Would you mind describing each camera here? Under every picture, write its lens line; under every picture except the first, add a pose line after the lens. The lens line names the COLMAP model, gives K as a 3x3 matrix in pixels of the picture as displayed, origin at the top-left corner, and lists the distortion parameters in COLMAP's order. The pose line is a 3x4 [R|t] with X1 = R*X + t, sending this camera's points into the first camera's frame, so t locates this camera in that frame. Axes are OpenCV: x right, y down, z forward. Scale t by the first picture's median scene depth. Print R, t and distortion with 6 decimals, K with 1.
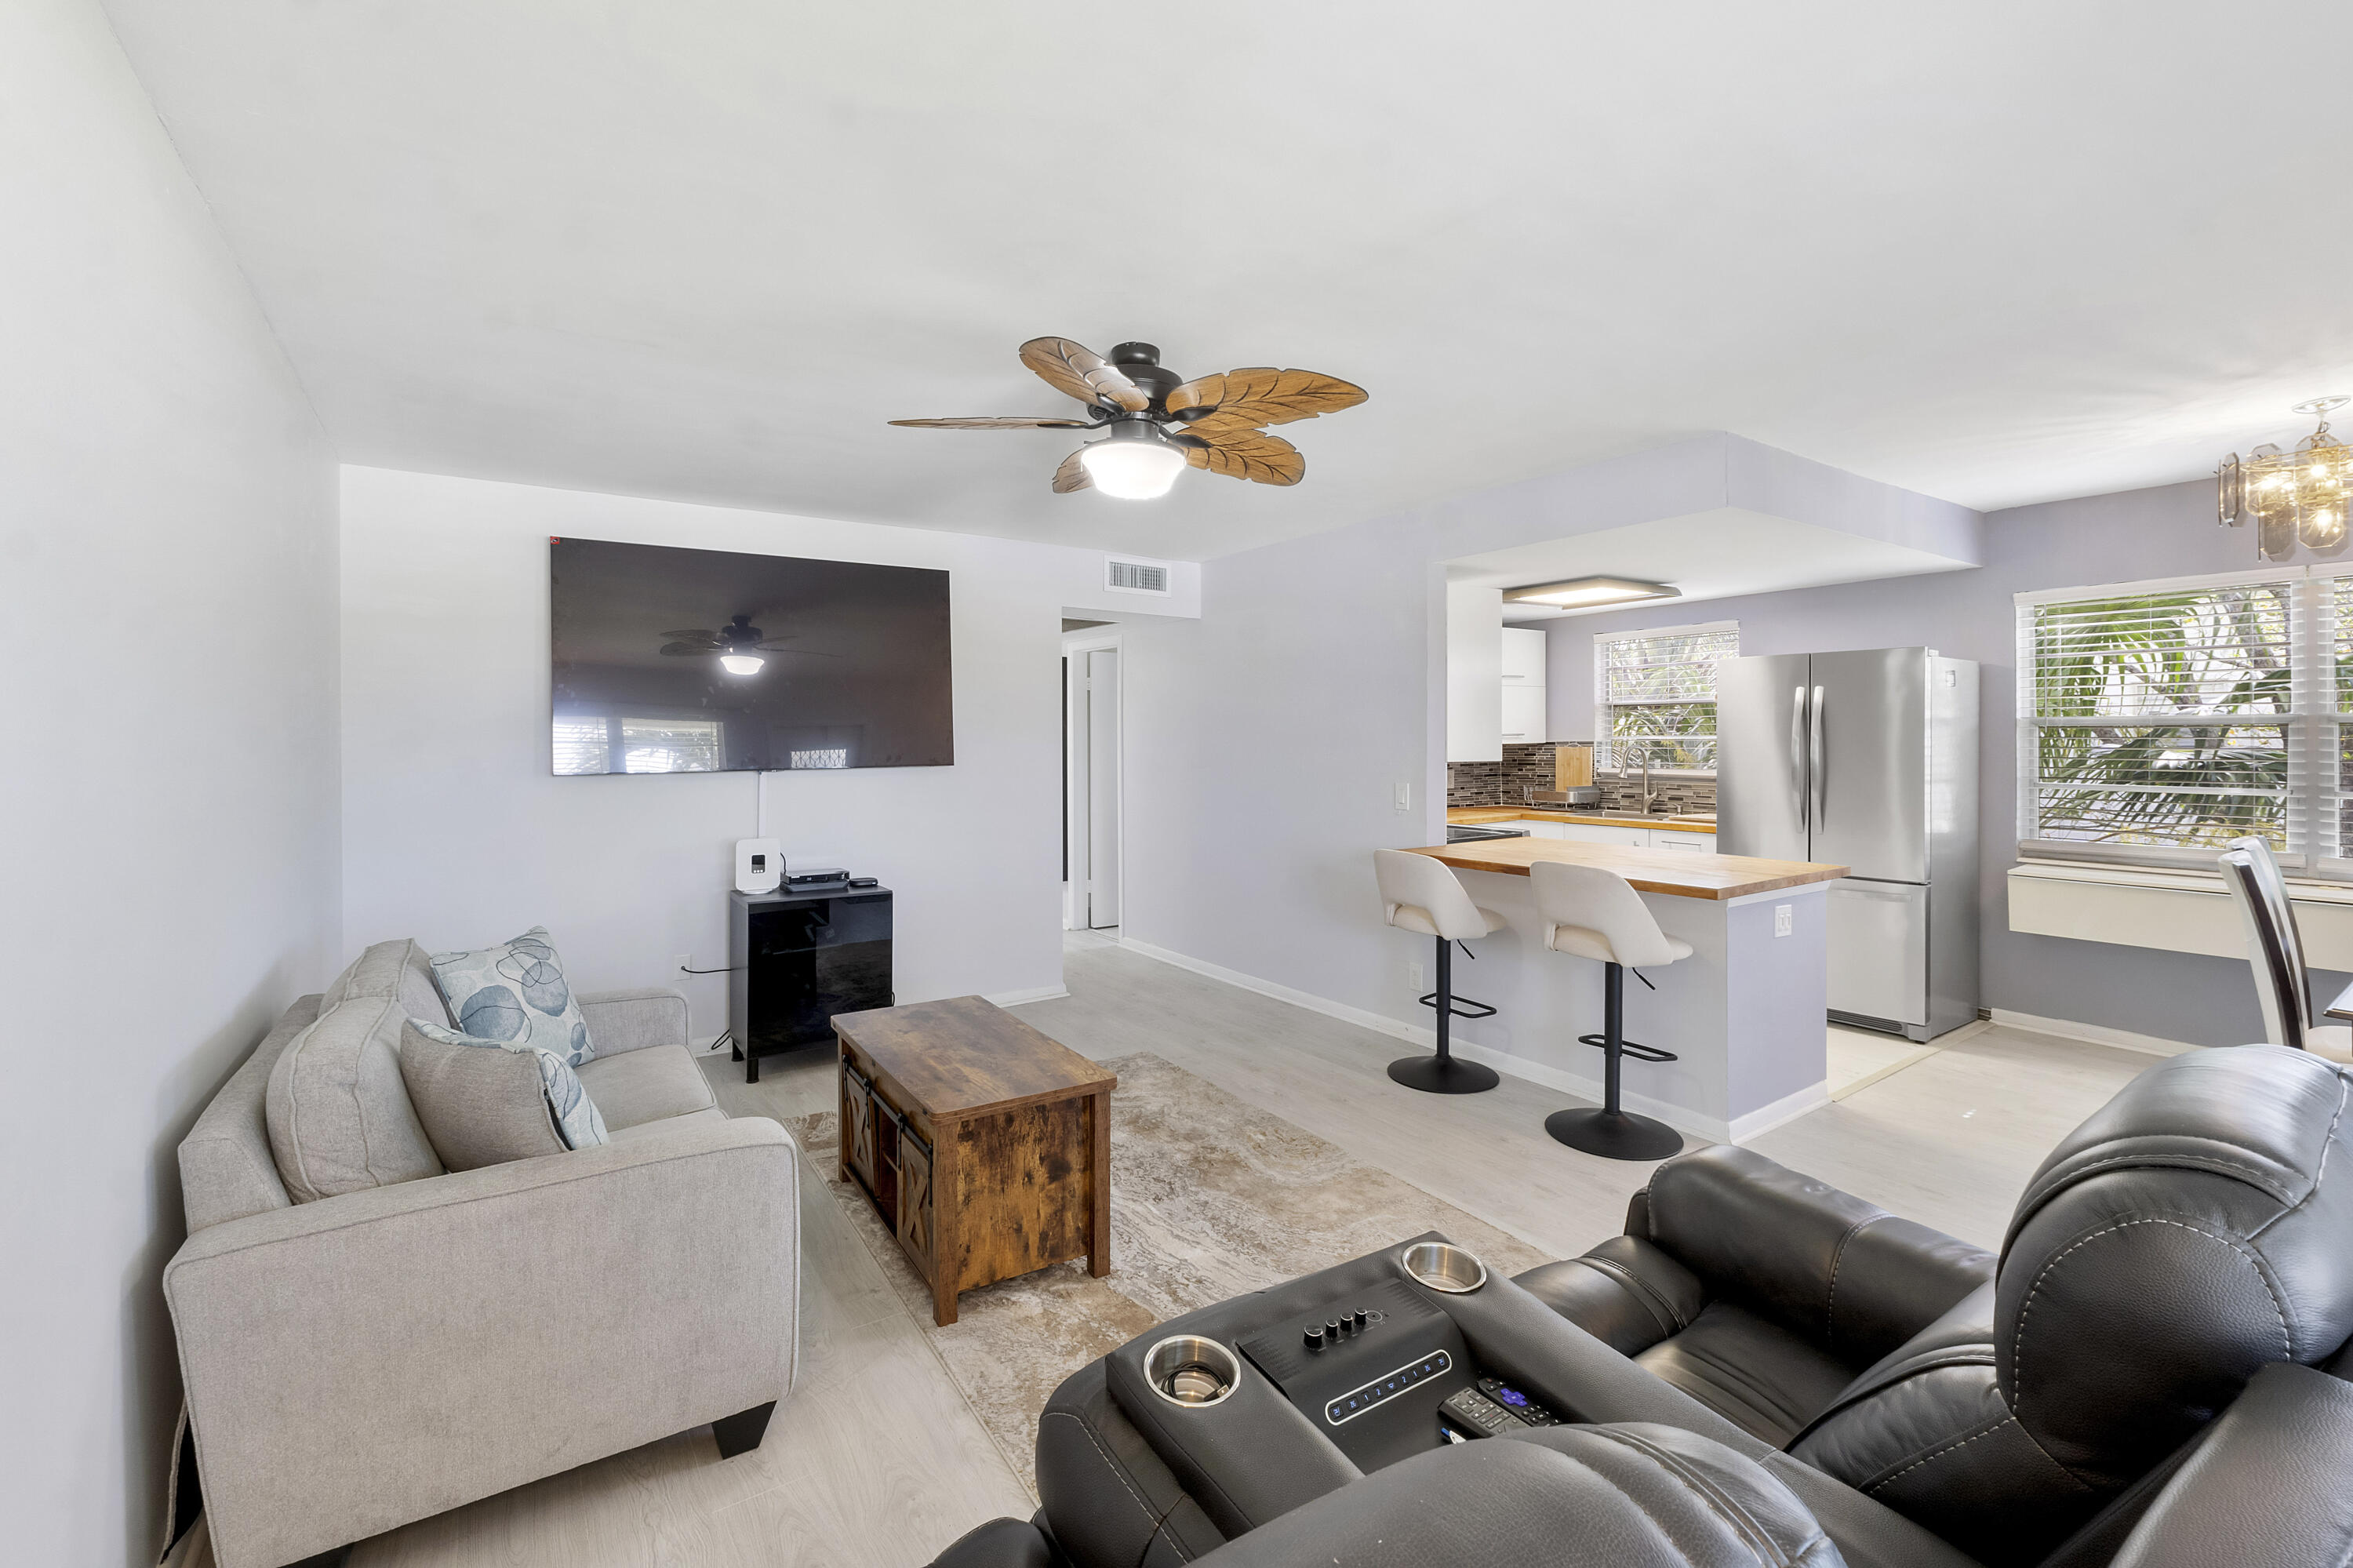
lens RADIAL K [[1009.1, 0, 1185.8], [0, 1009.1, 740.1], [0, 0, 1]] dist [-0.016358, 0.001340]
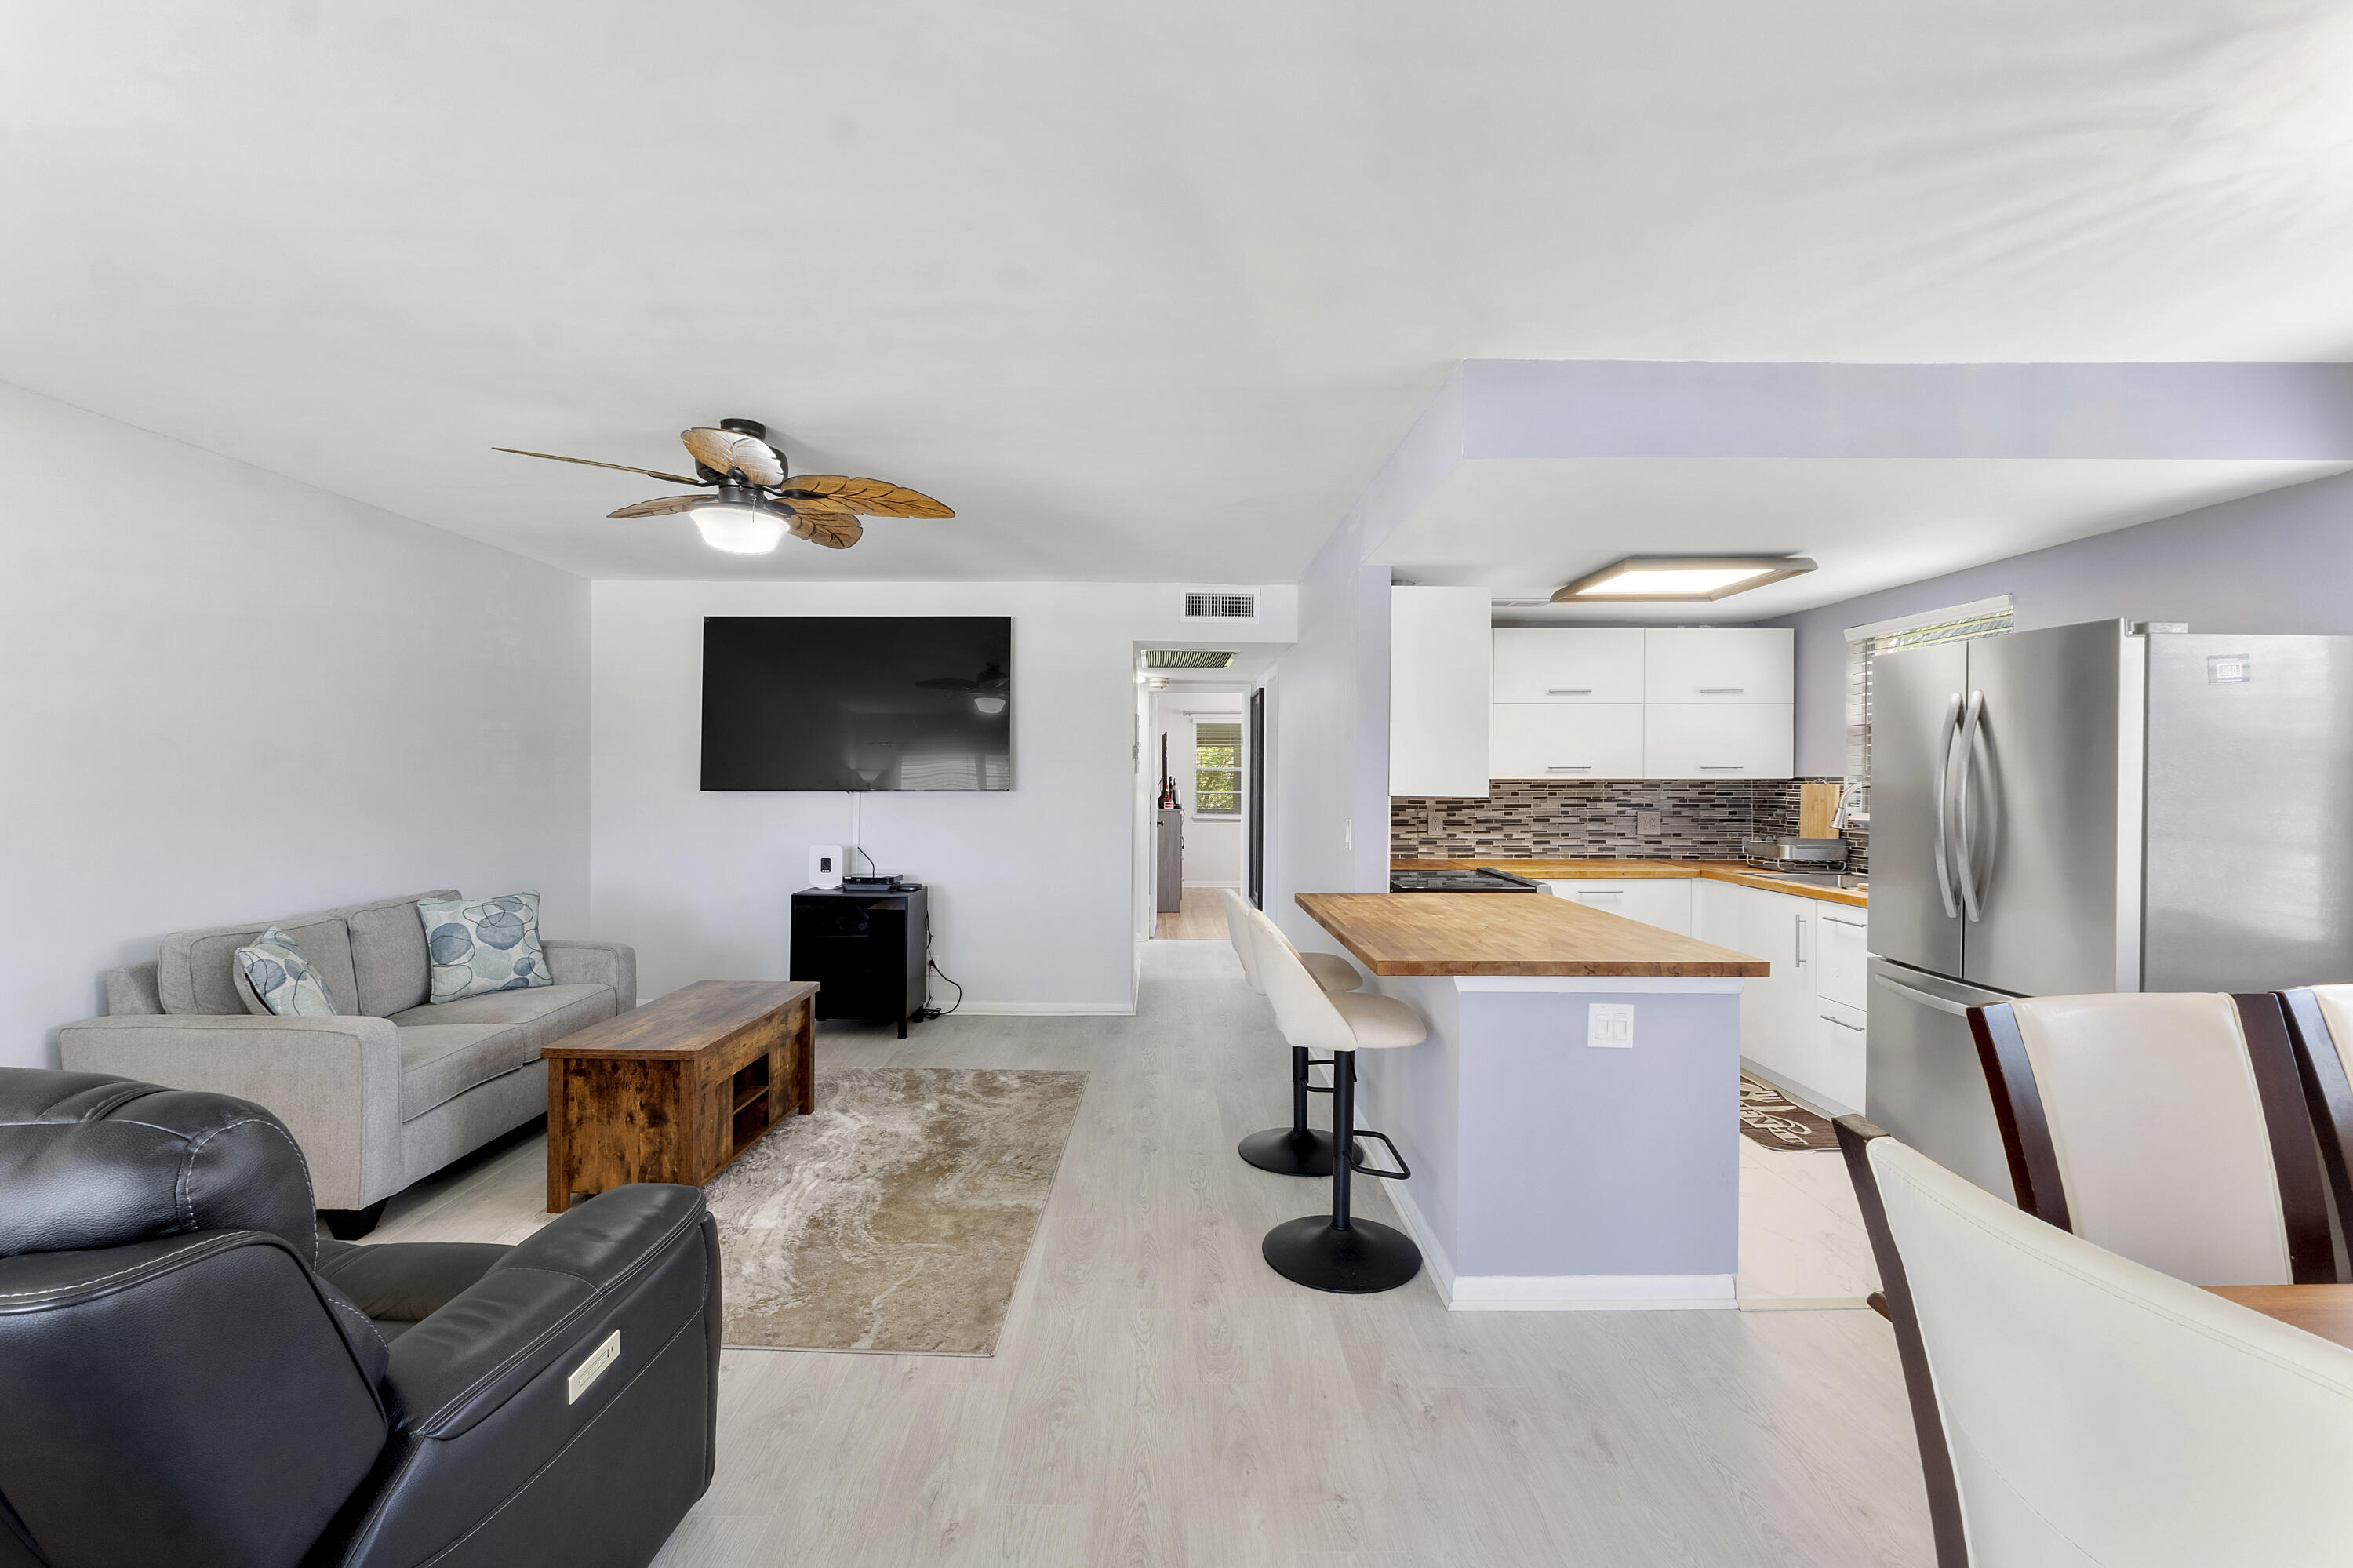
lens RADIAL K [[1009.1, 0, 1180.2], [0, 1009.1, 771.2], [0, 0, 1]] dist [-0.016358, 0.001340]
pose [[0.830196, 0.007974, -0.557415, 0.827858], [-0.009571, 0.999954, 0.000050, 0.003112], [0.557390, 0.005294, 0.830234, 0.270662]]
